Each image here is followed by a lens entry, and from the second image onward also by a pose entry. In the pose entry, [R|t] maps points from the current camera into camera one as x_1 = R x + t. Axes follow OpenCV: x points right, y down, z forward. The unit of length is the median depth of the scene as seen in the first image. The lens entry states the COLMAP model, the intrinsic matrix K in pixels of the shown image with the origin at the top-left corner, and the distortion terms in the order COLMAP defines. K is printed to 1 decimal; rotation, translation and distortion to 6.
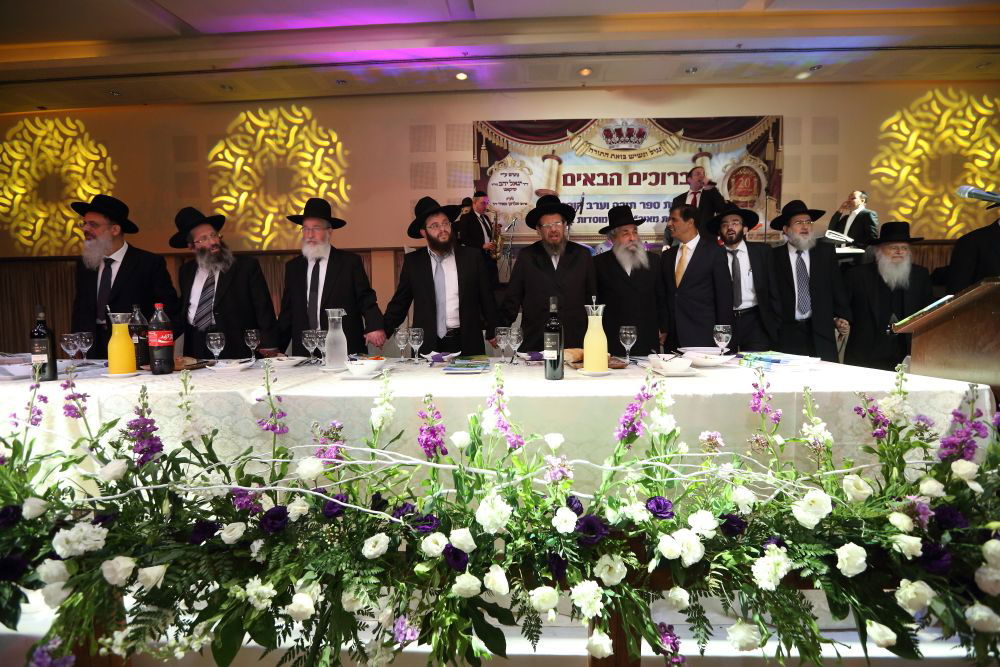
lens RADIAL K [[453.9, 0, 500.0], [0, 453.9, 333.5], [0, 0, 1]] dist [0.000335, 0.000678]
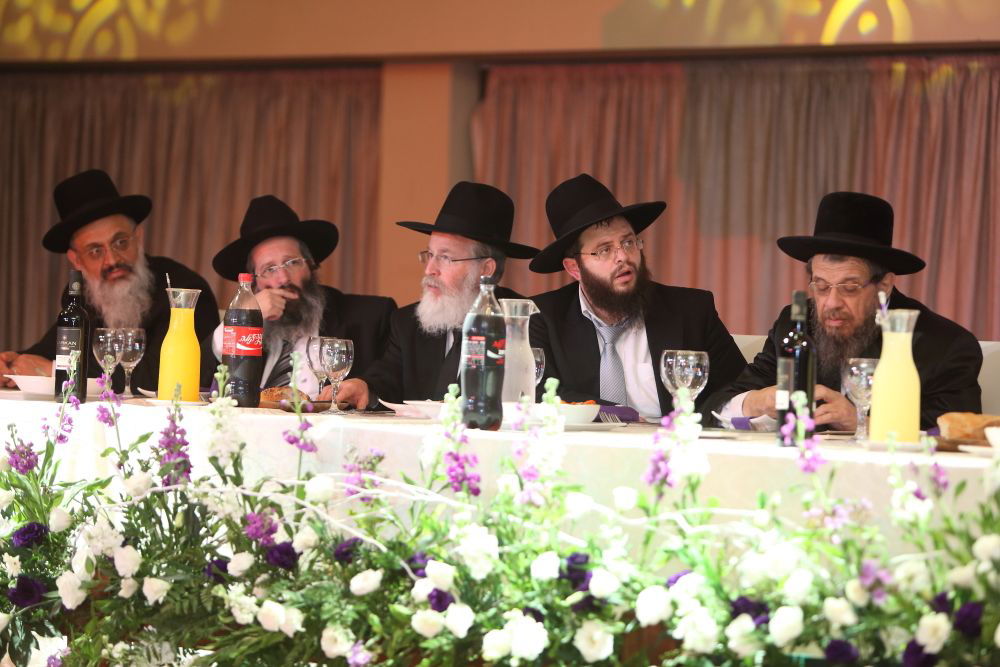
lens RADIAL K [[3879.7, 0, 500.0], [0, 3879.7, 333.5], [0, 0, 1]] dist [1.713405, -0.052881]
pose [[0.790026, 0.045606, -0.611374, 3.473793], [-0.081758, 0.996159, -0.031339, 0.184898], [0.607597, 0.074744, 0.790721, -3.684456]]
